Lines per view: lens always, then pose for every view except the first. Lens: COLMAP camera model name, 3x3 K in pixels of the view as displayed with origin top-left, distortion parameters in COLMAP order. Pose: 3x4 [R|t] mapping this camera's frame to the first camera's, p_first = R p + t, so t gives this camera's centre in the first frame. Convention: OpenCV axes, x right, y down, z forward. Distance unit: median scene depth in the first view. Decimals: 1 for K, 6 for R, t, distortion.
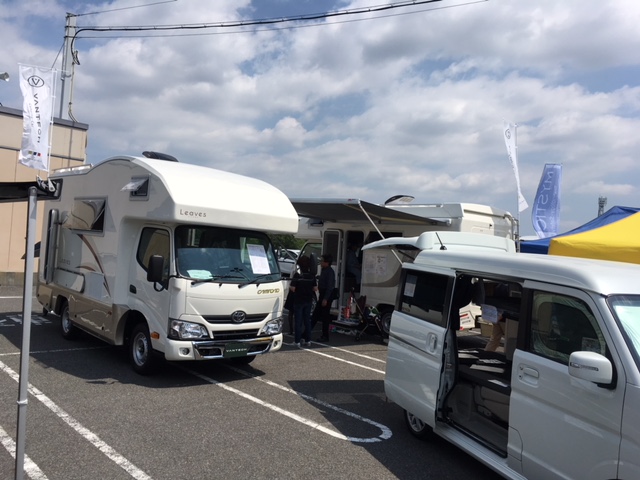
lens RADIAL K [[548.7, 0, 319.0], [0, 548.7, 242.9], [0, 0, 1]] dist [0.002030, -0.007964]
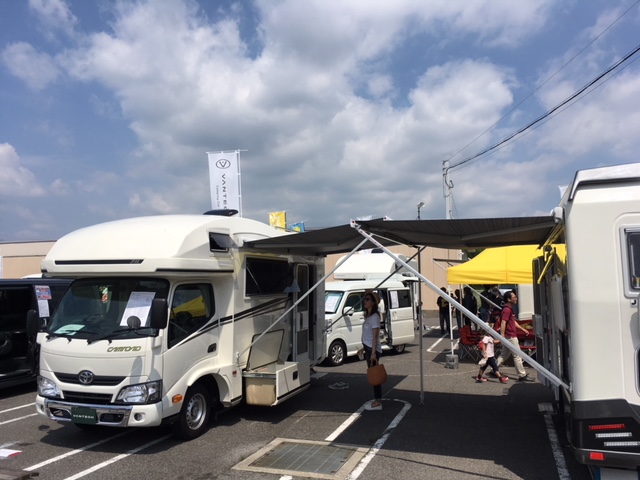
lens RADIAL K [[548.7, 0, 319.3], [0, 548.7, 238.4], [0, 0, 1]] dist [0.002030, -0.007964]
pose [[0.478984, -0.146435, -0.865523, 0.820095], [0.043780, 0.988746, -0.143055, 0.055678], [0.876731, 0.030629, 0.480005, 0.886341]]
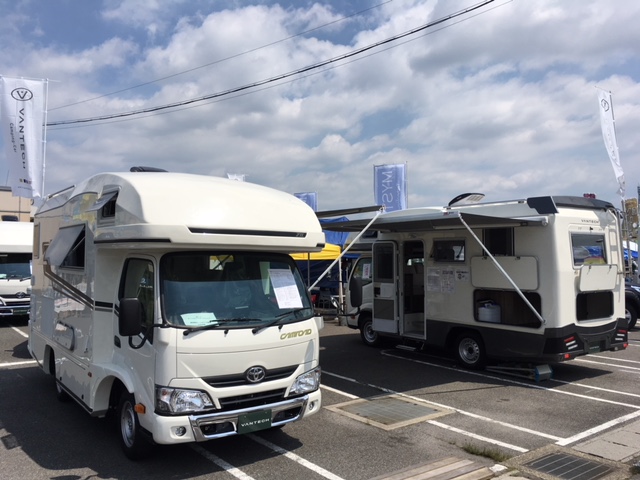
lens RADIAL K [[548.7, 0, 325.7], [0, 548.7, 237.9], [0, 0, 1]] dist [0.002030, -0.007964]
pose [[0.993518, -0.071986, -0.087972, 0.020556], [0.068724, 0.996851, -0.039564, -0.008559], [0.090543, 0.033262, 0.995337, 0.283712]]
